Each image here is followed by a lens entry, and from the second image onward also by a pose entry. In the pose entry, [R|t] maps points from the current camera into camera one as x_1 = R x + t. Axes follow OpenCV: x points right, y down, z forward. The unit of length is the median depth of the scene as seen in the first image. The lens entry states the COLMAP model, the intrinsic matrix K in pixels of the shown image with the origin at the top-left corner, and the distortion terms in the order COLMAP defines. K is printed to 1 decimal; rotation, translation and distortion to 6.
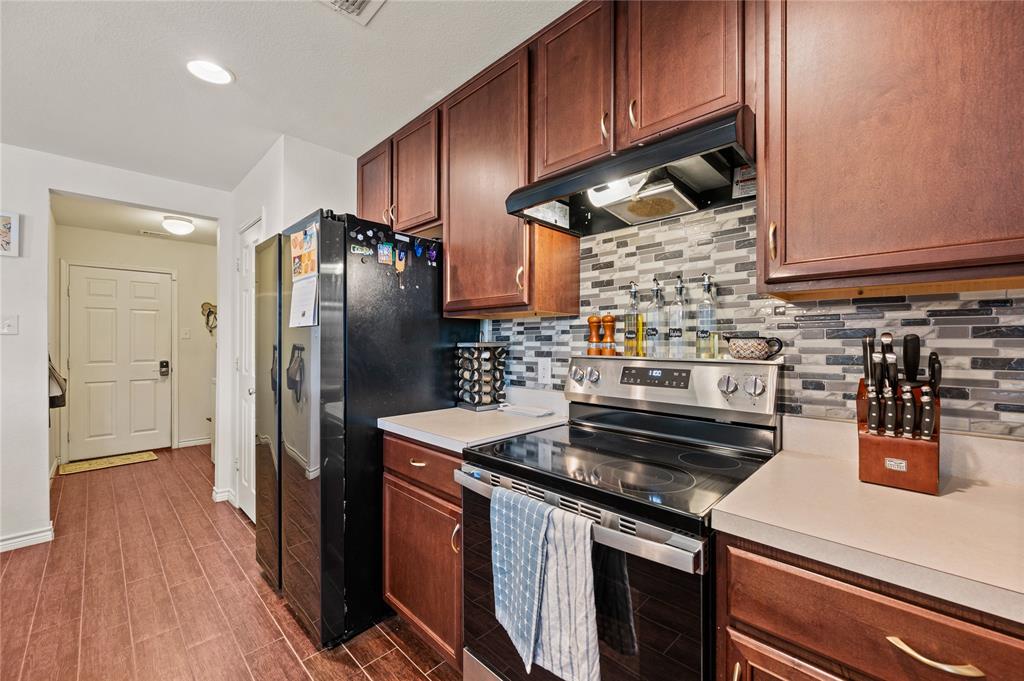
lens RADIAL K [[404.1, 0, 512.7], [0, 404.1, 340.1], [0, 0, 1]] dist [-0.000904, -0.000103]
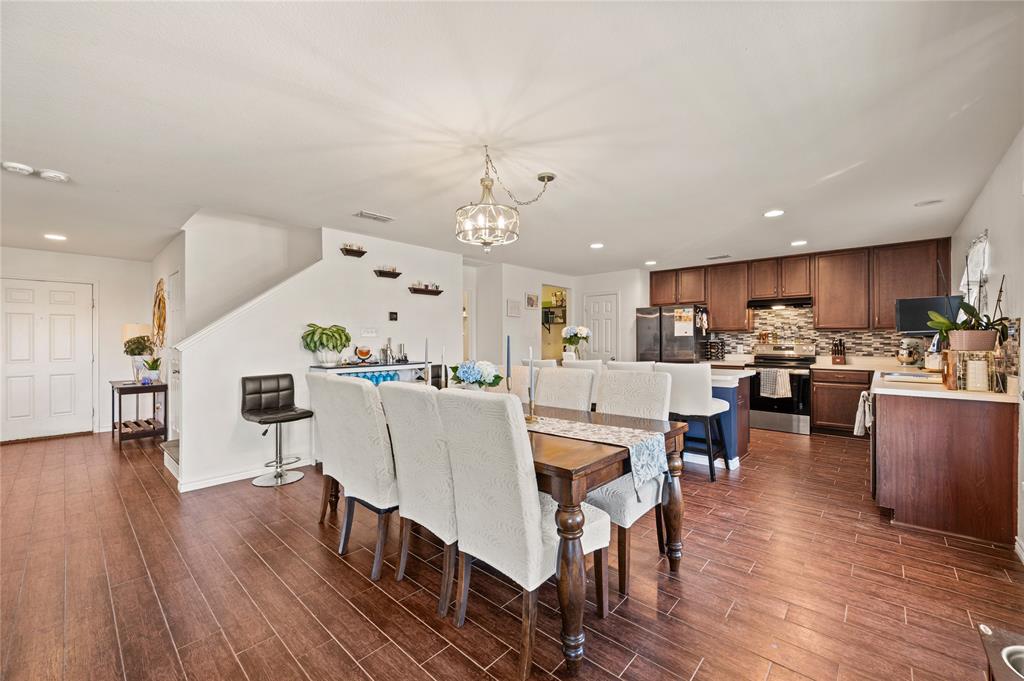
lens RADIAL K [[404.1, 0, 509.8], [0, 404.1, 338.1], [0, 0, 1]] dist [-0.000904, -0.000103]
pose [[0.999532, -0.002483, 0.030479, -2.490151], [0.002479, 0.999997, 0.000182, -0.021235], [-0.030479, -0.000106, 0.999535, -2.941635]]
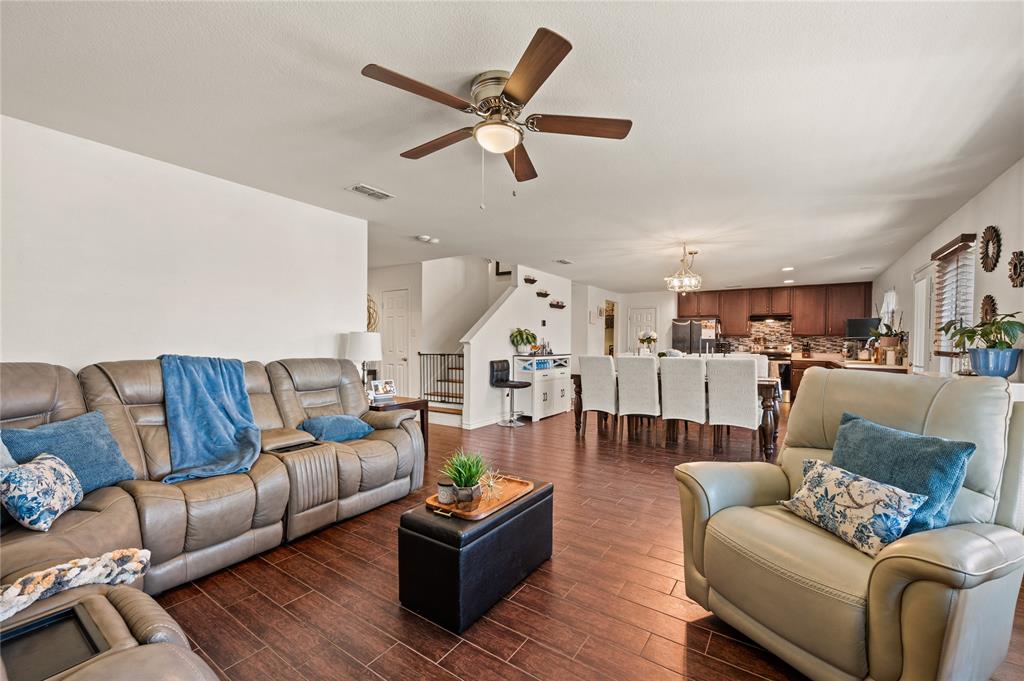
lens RADIAL K [[404.1, 0, 515.7], [0, 404.1, 346.9], [0, 0, 1]] dist [-0.000904, -0.000103]
pose [[0.985948, 0.004957, 0.166978, -4.414473], [-0.007633, 0.999852, 0.015389, 0.011753], [-0.166877, -0.016447, 0.985841, -4.326283]]
